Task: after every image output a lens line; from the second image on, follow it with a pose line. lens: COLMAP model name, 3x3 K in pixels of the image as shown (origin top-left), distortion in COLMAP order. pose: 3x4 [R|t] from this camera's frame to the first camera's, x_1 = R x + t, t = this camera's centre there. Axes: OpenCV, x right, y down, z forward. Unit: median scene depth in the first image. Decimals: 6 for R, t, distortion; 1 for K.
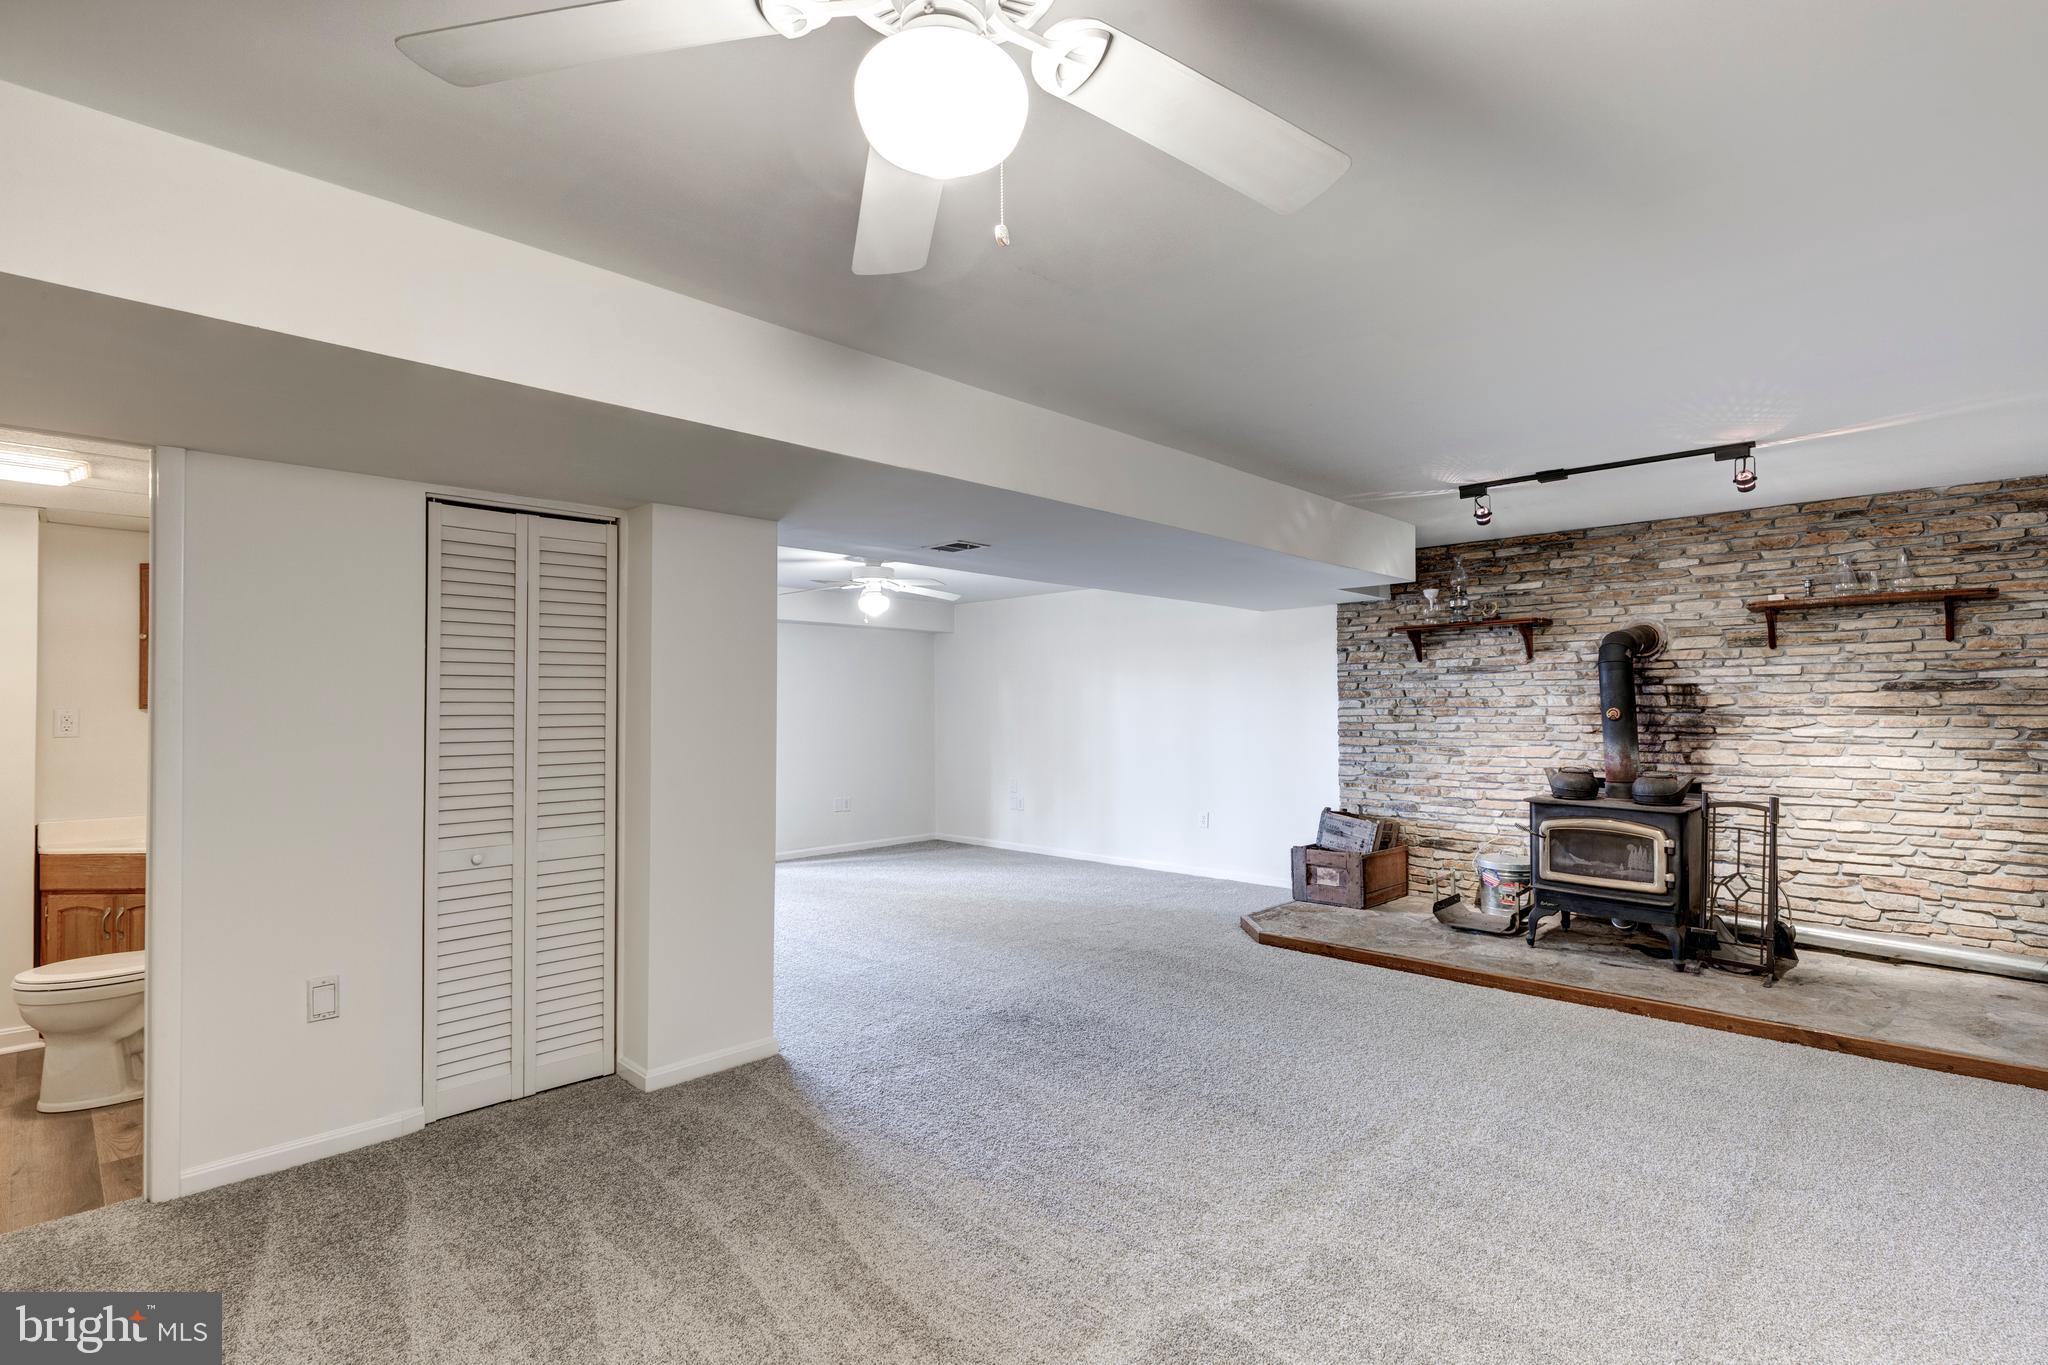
lens RADIAL K [[983.5, 0, 1027.2], [0, 983.5, 691.1], [0, 0, 1]] dist [0.000583, -0.000847]
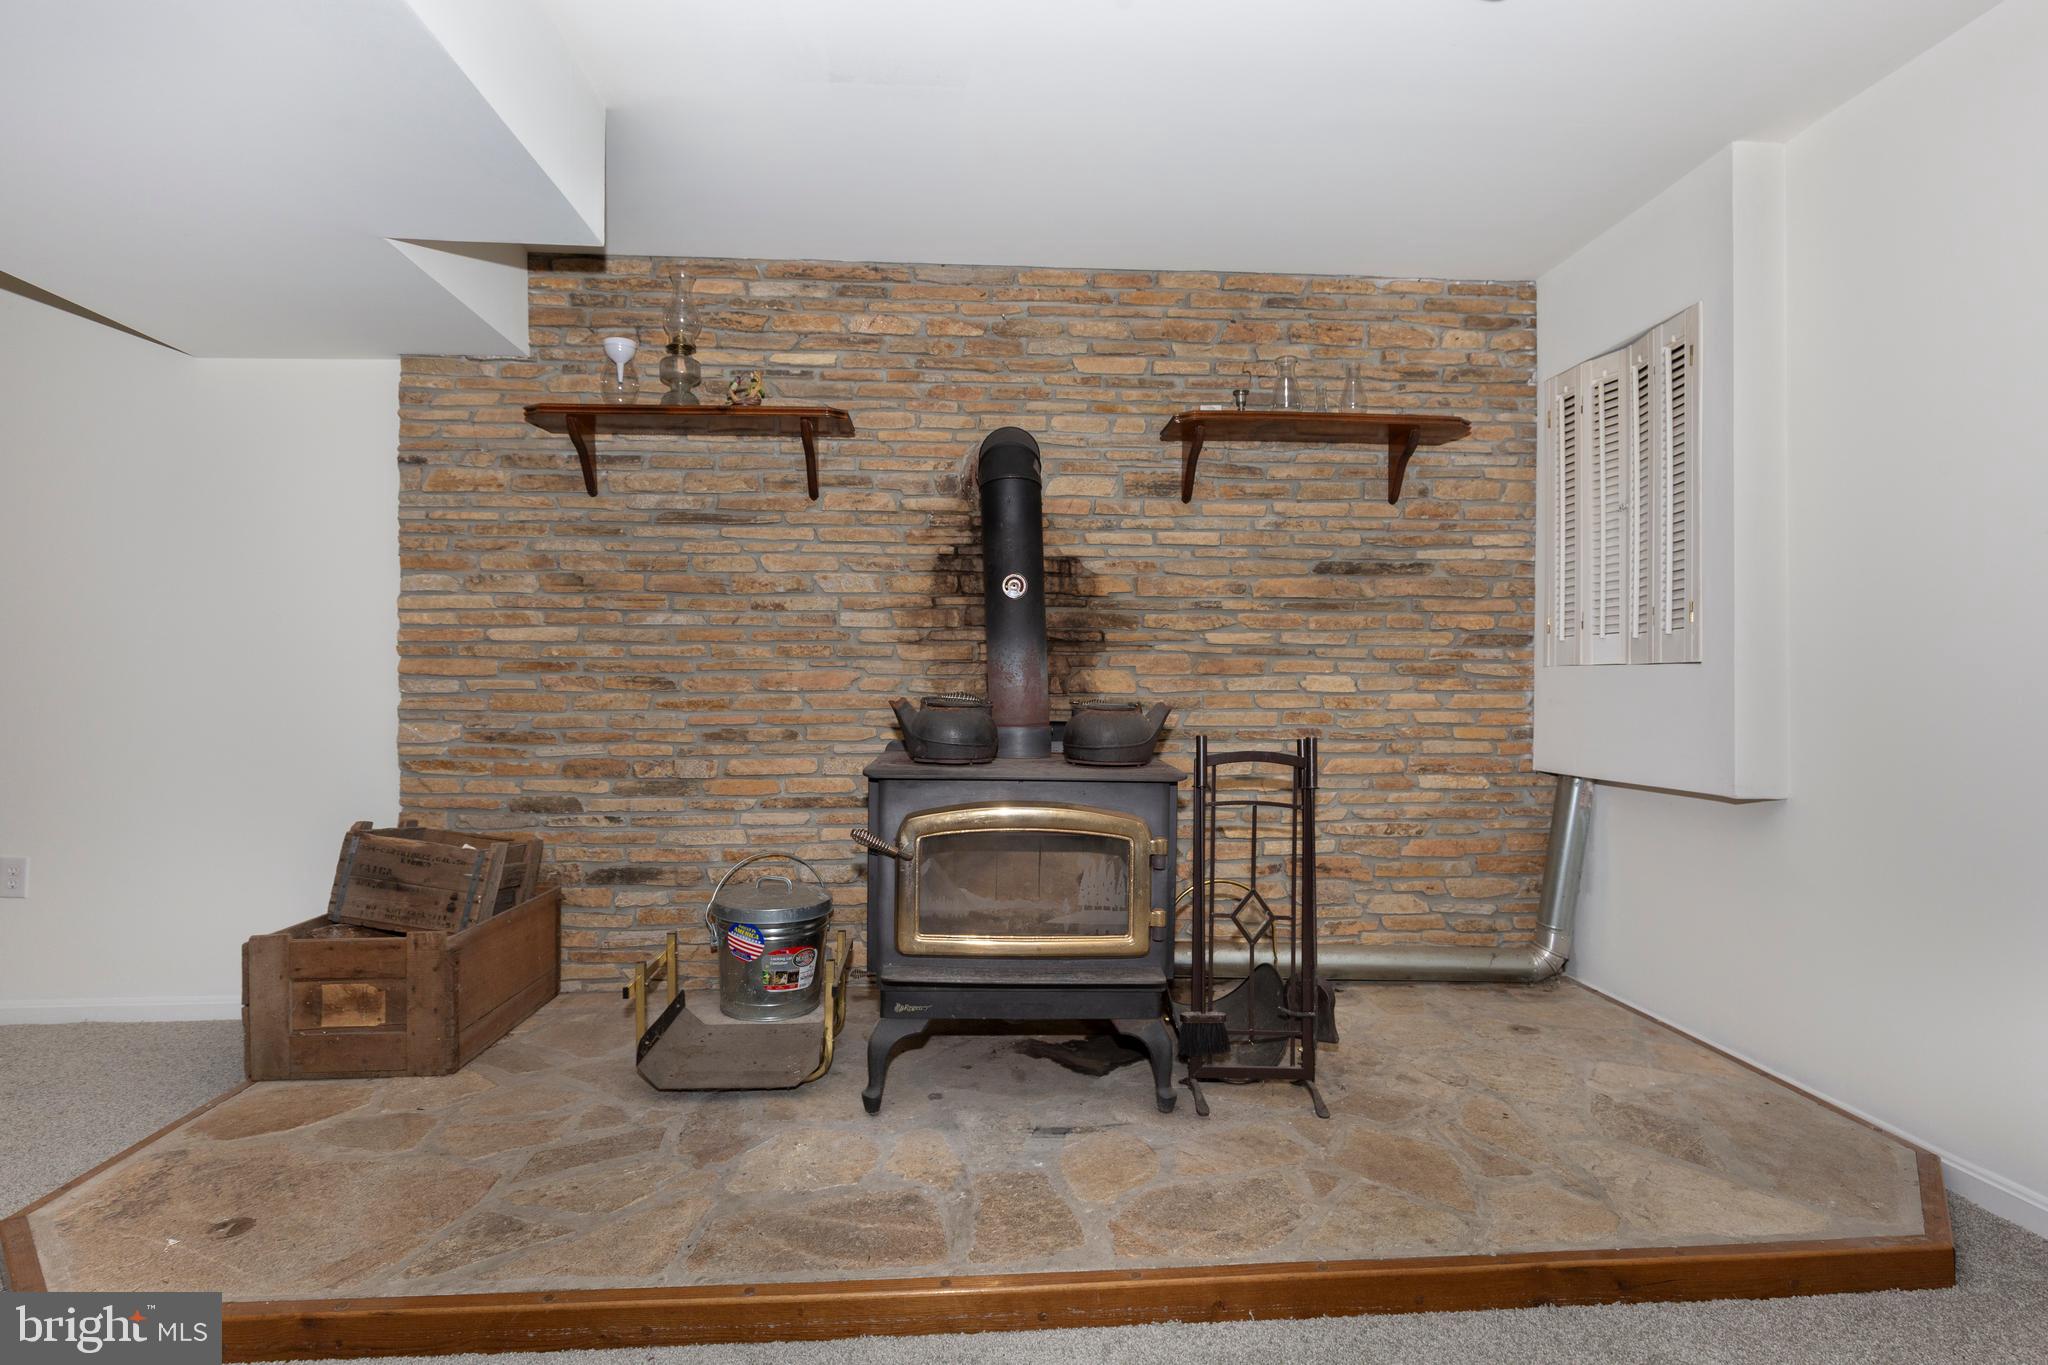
lens RADIAL K [[983.5, 0, 1021.6], [0, 983.5, 676.7], [0, 0, 1]] dist [0.000583, -0.000847]
pose [[0.664617, 0.012523, 0.747080, 0.198154], [-0.016997, 0.999854, -0.001639, 0.058586], [-0.746991, -0.011609, 0.664733, 0.569496]]
